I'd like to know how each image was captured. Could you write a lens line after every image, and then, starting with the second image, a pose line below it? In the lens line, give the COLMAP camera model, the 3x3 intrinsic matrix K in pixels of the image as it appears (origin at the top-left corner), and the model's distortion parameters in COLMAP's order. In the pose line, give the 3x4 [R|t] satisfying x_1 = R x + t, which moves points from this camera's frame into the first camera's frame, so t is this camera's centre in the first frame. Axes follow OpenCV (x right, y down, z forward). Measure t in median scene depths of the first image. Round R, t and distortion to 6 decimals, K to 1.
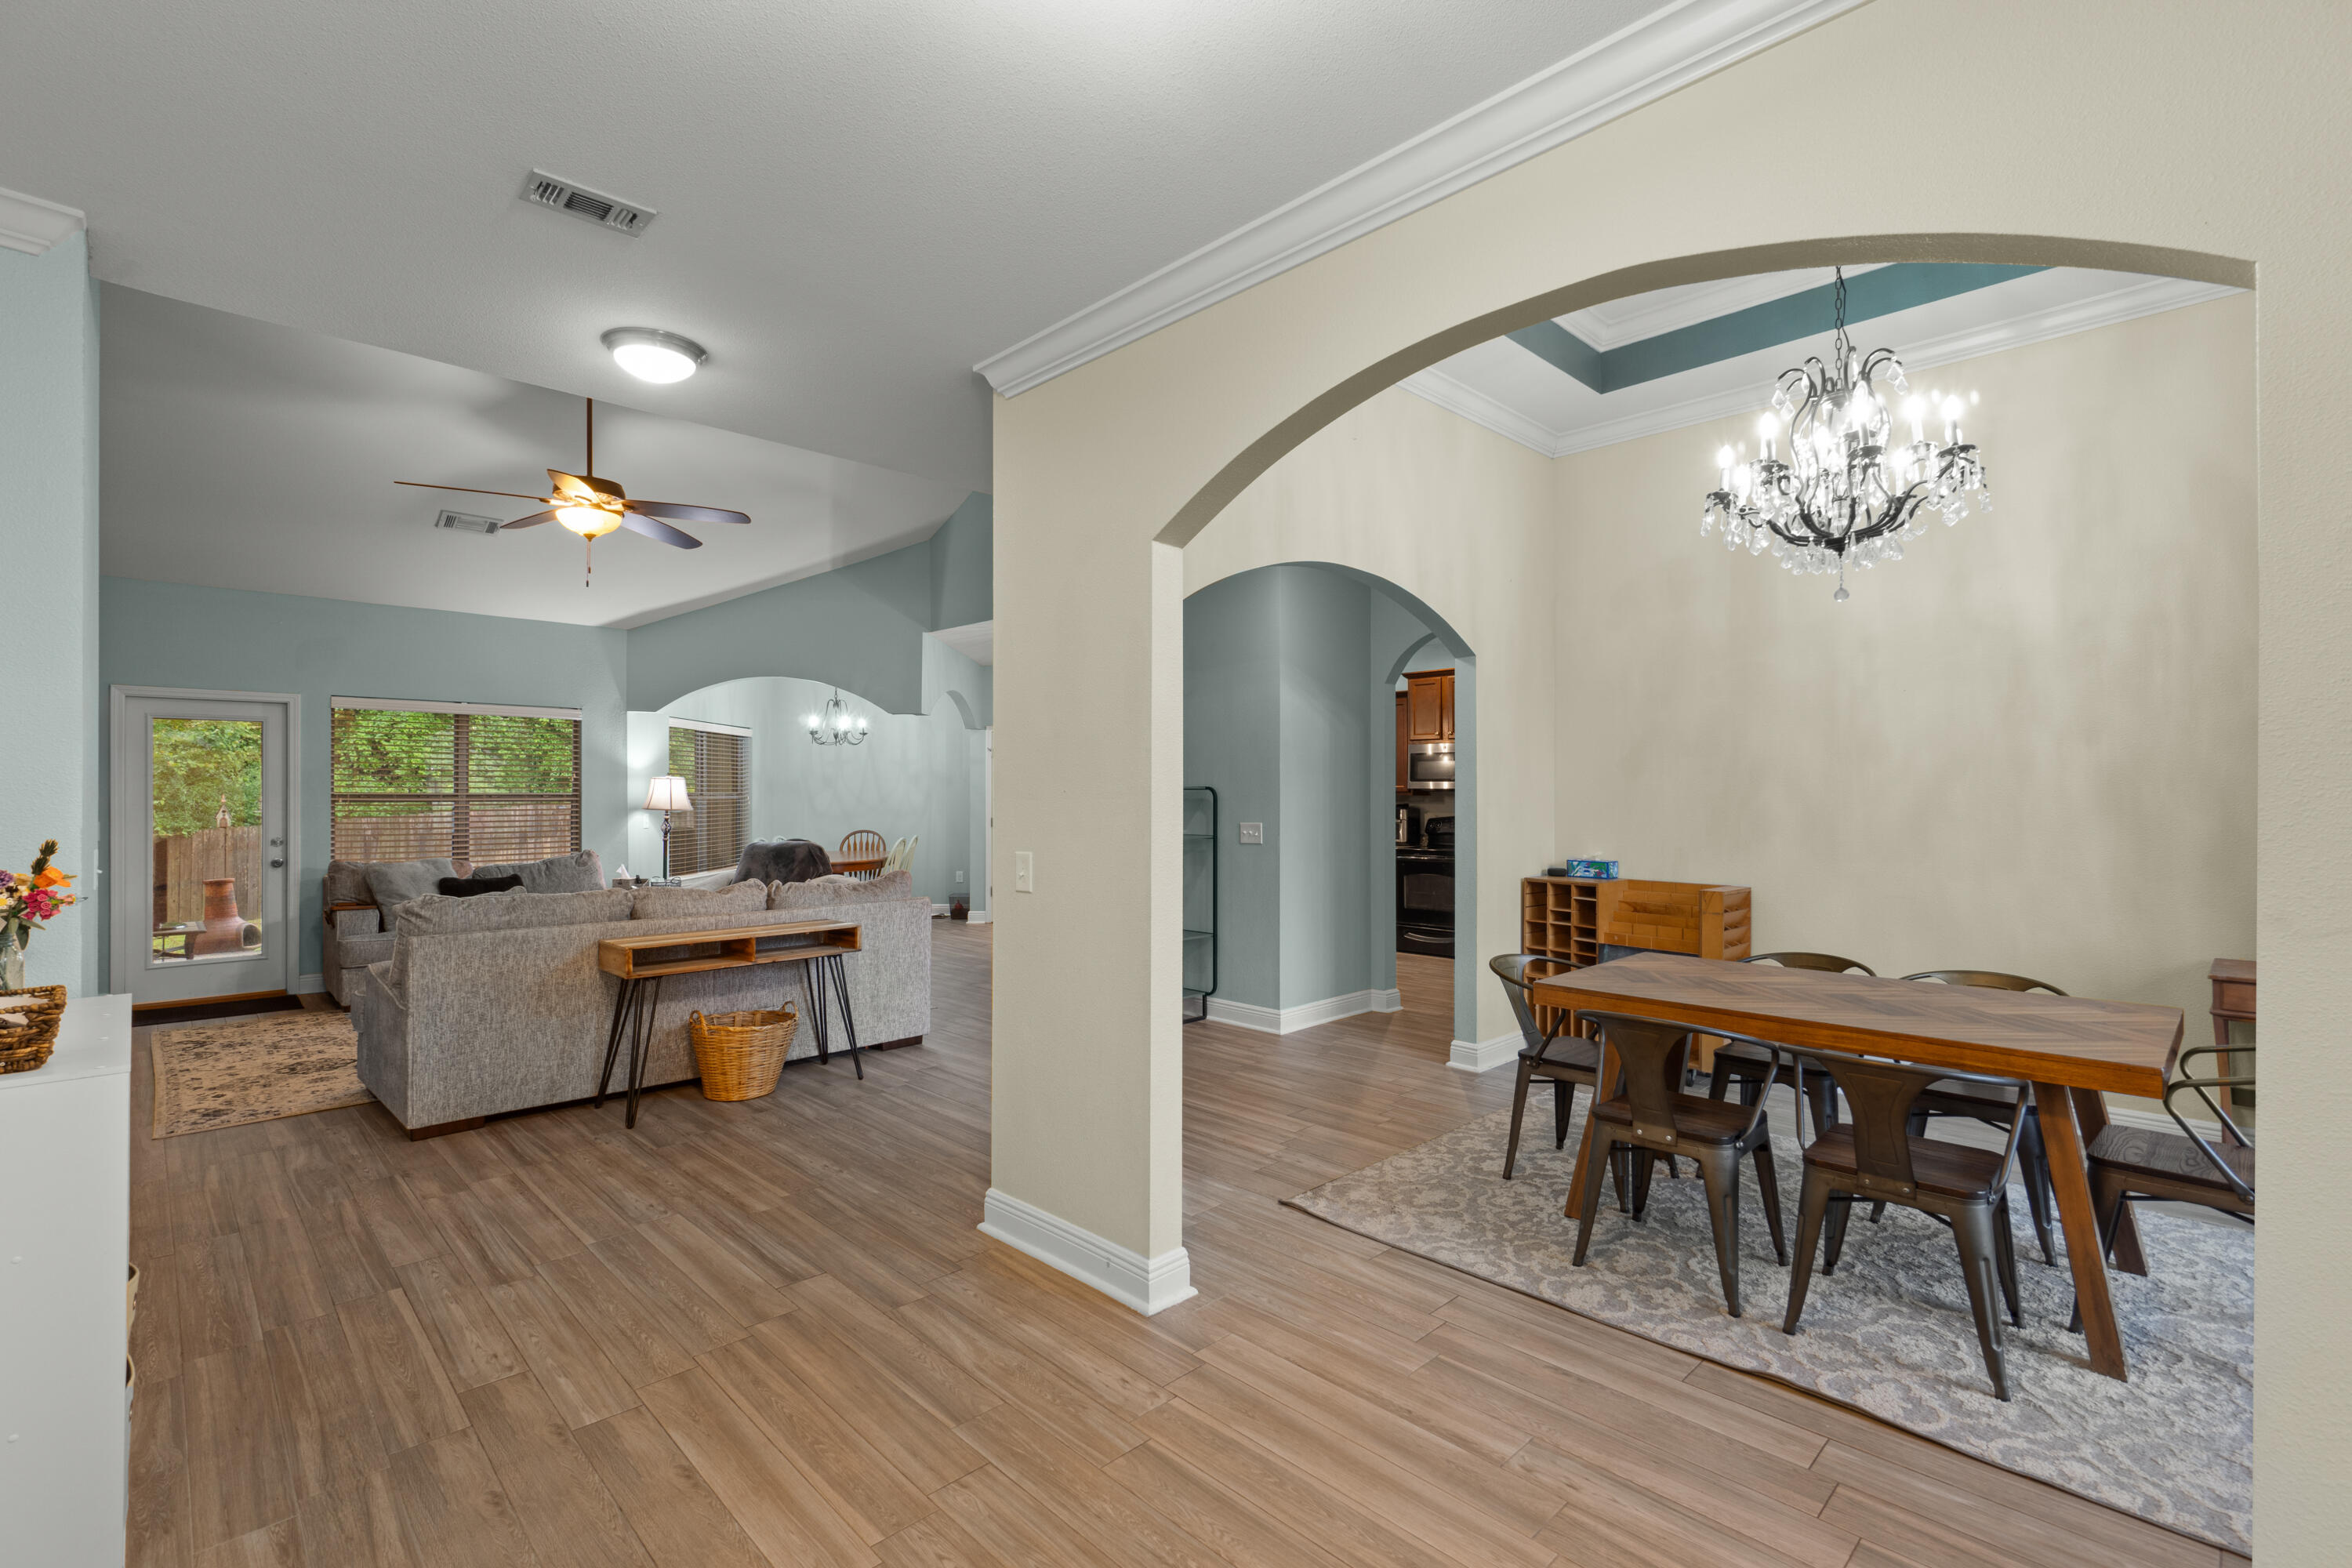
lens RADIAL K [[1062.4, 0, 1181.2], [0, 1062.4, 783.4], [0, 0, 1]] dist [0.008873, -0.000666]
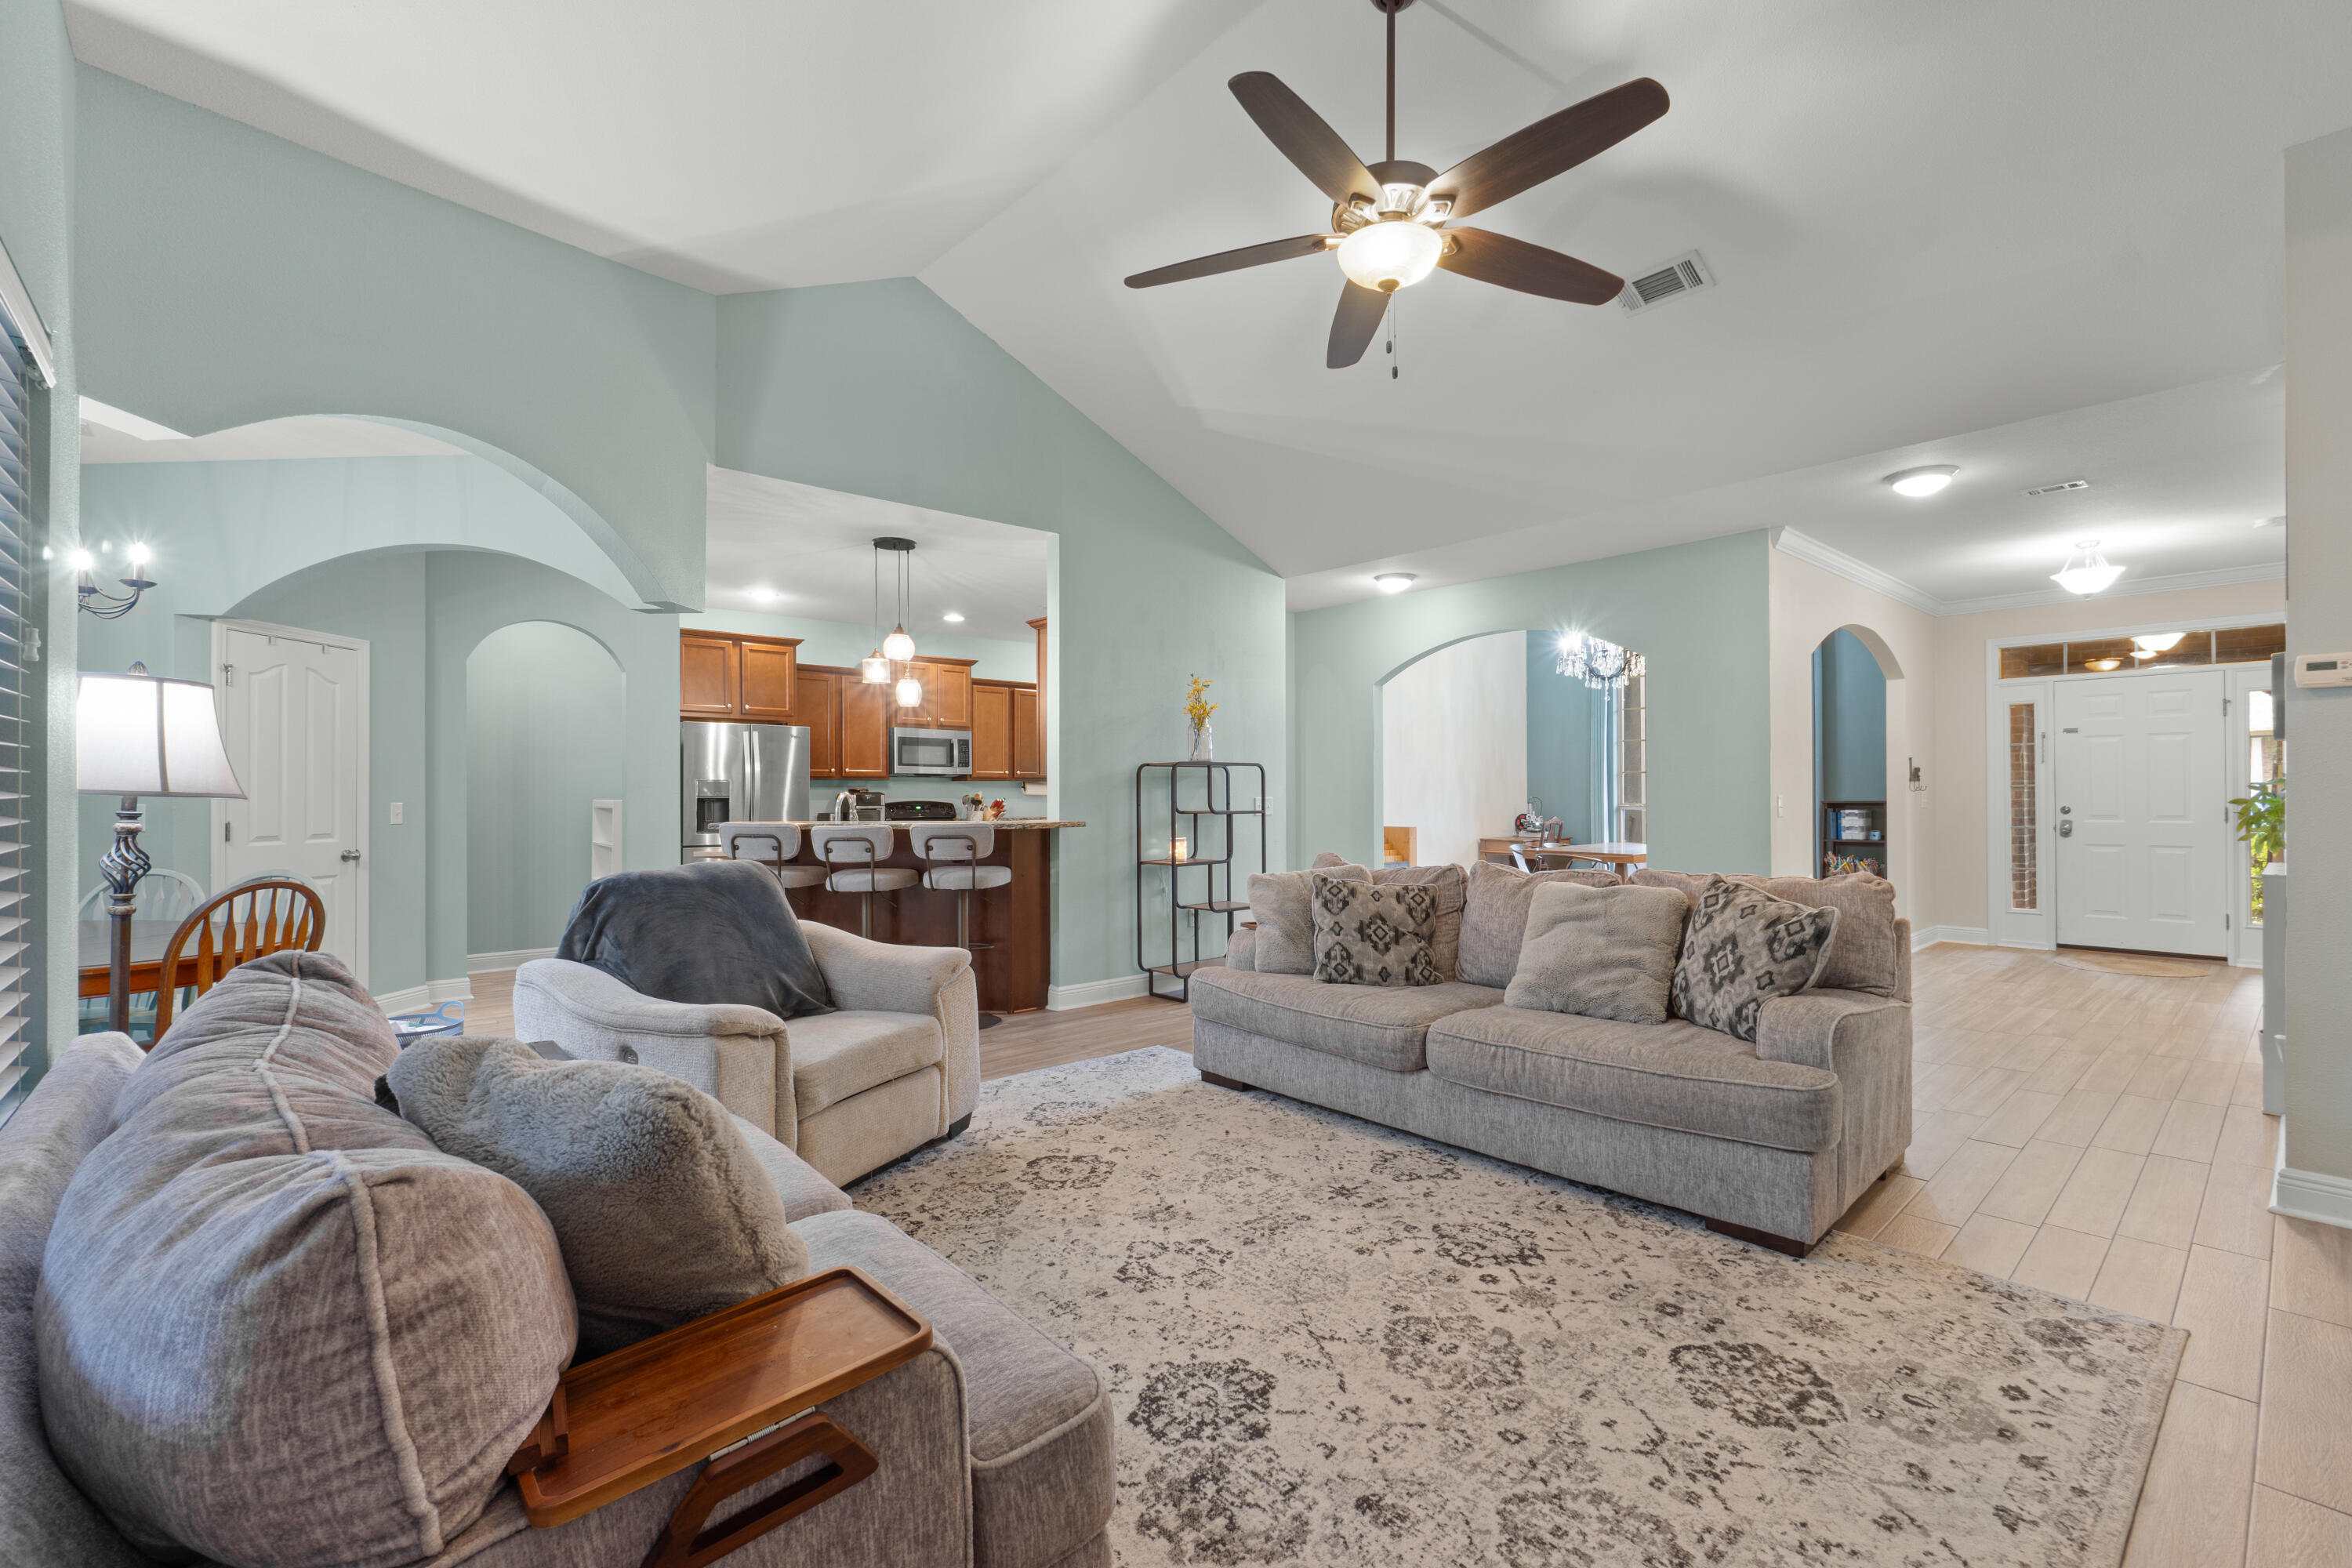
lens RADIAL K [[1014.3, 0, 1189.3], [0, 1014.3, 788.8], [0, 0, 1]] dist [-0.002296, -0.000031]
pose [[0.040511, 0.004199, 0.999170, -1.136047], [-0.004567, 0.999982, -0.004017, 0.034909], [-0.999169, -0.004400, 0.040530, 1.128632]]
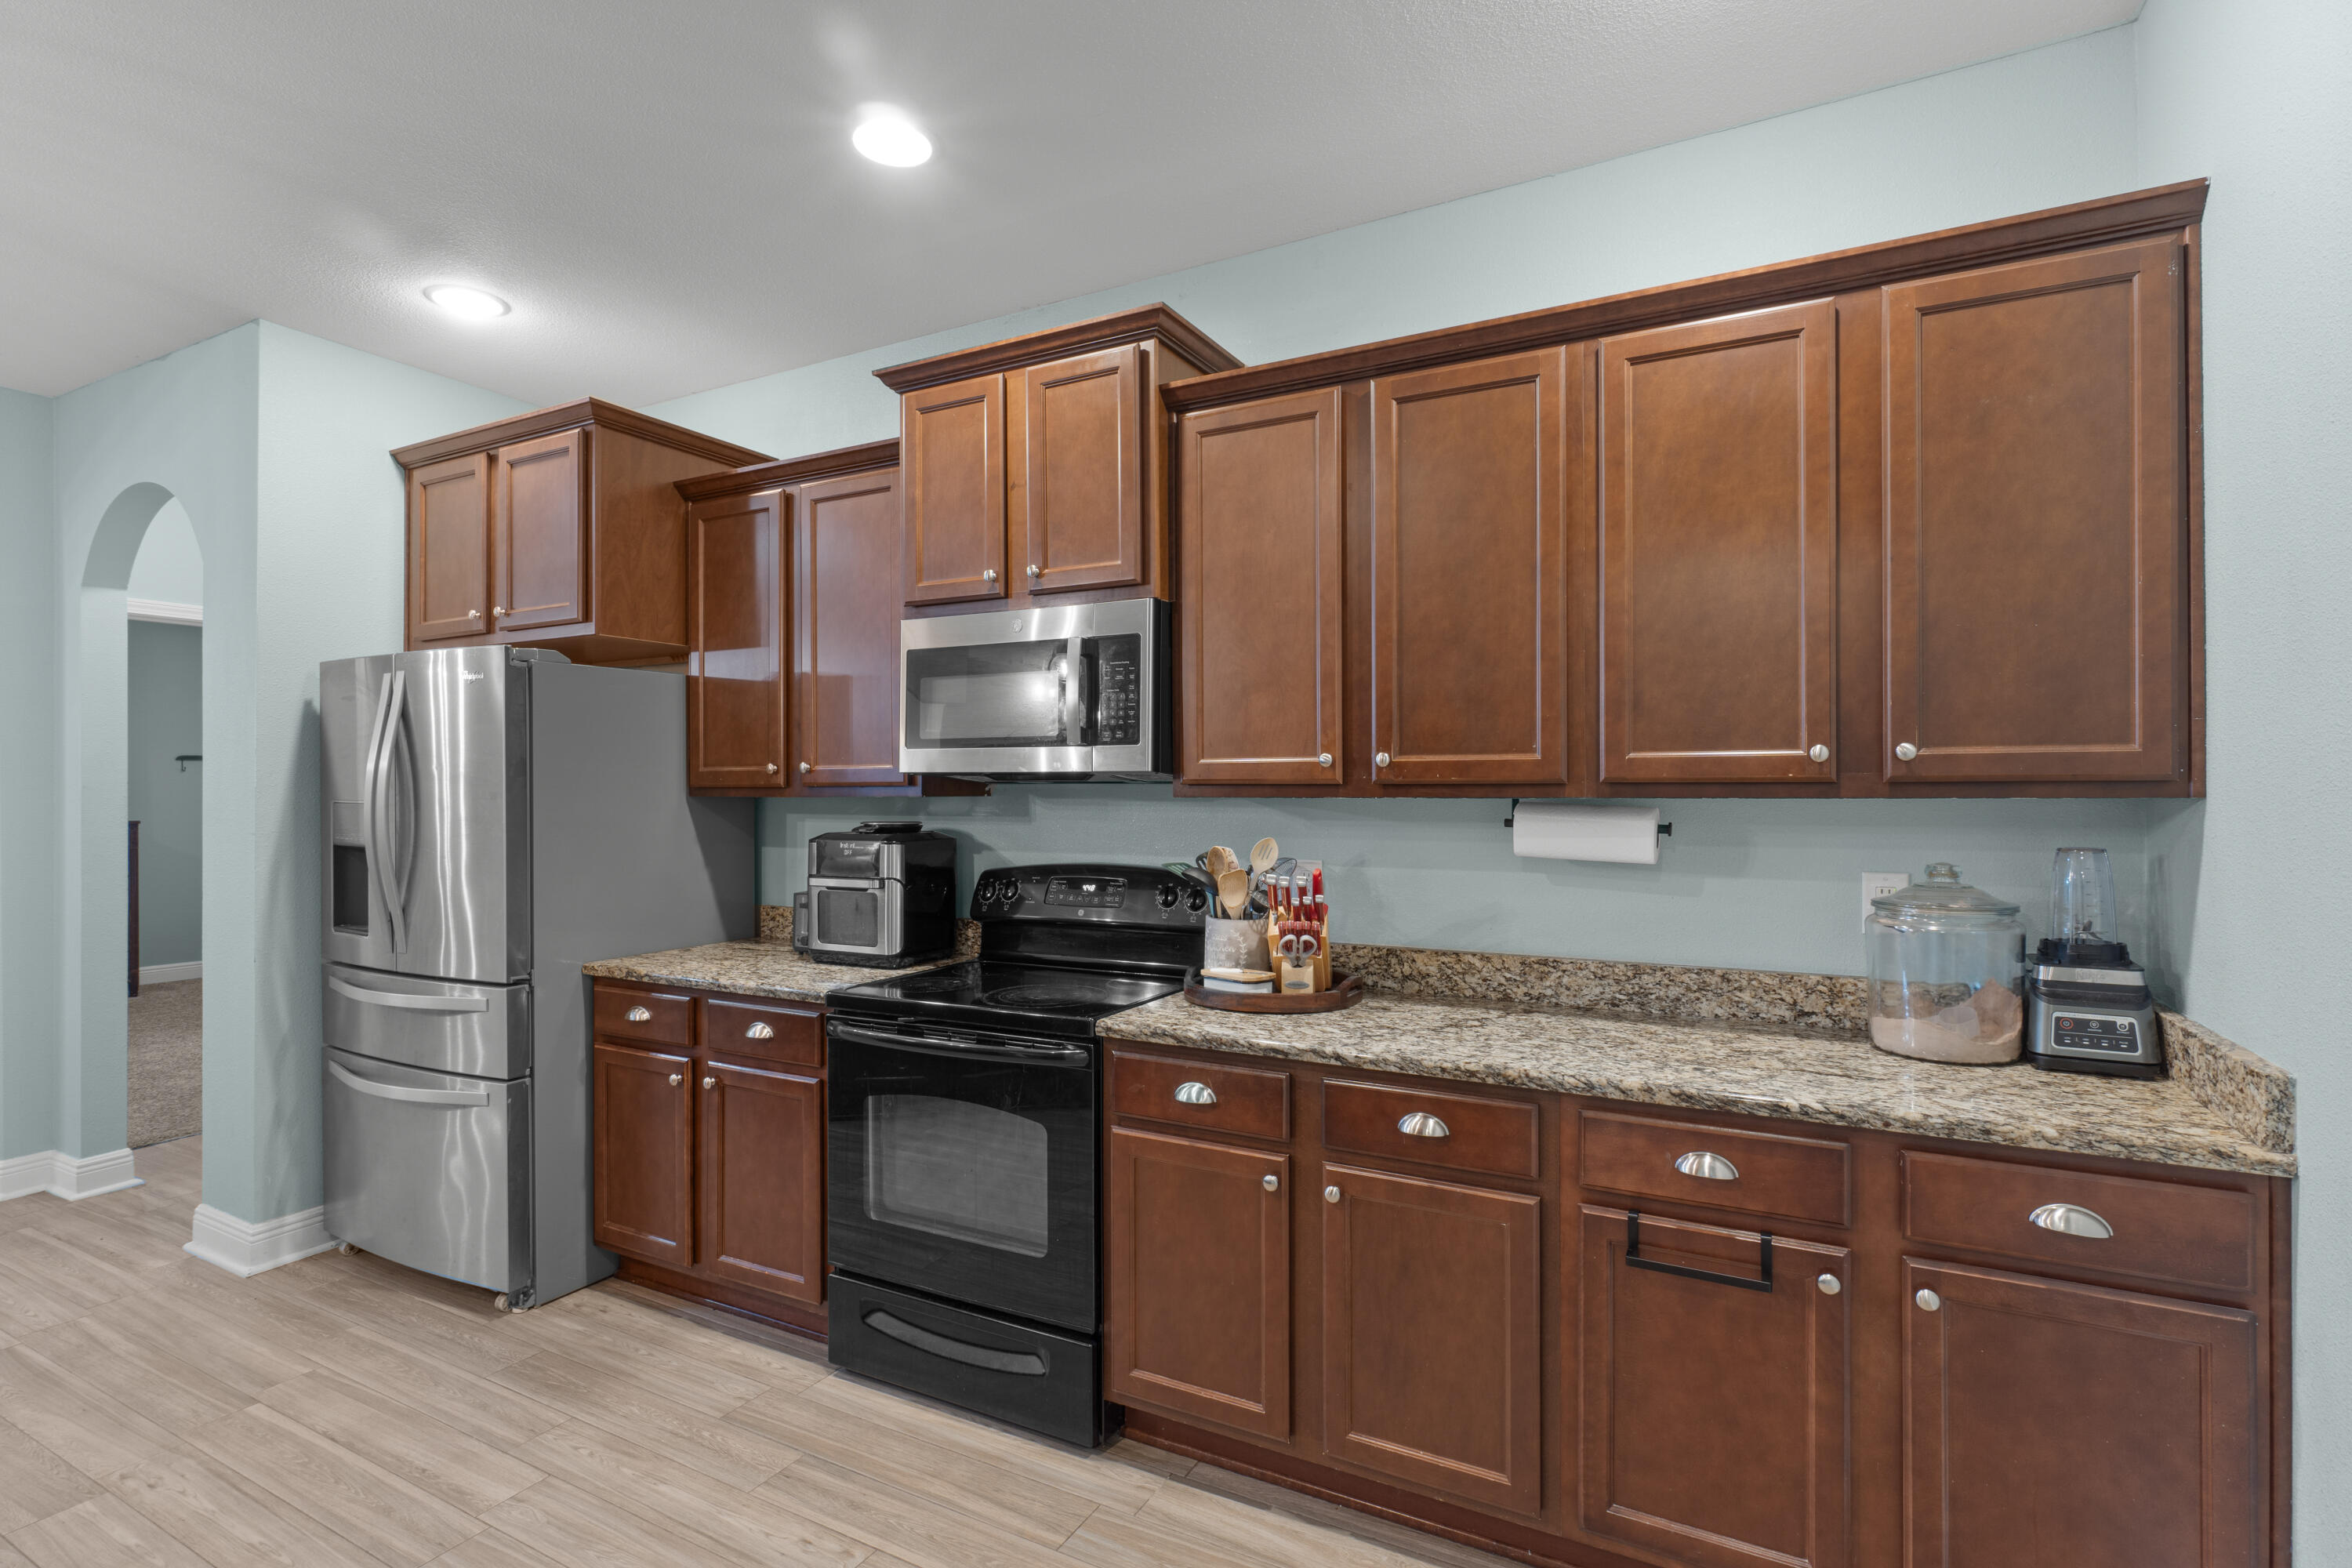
lens RADIAL K [[1101.0, 0, 1199.7], [0, 1101.0, 792.0], [0, 0, 1]] dist [-0.001015, 0.000342]
pose [[0.952139, 0.000346, 0.305664, 0.324217], [-0.002611, 0.999972, 0.007002, 0.011824], [-0.305653, -0.007465, 0.952114, 1.121770]]
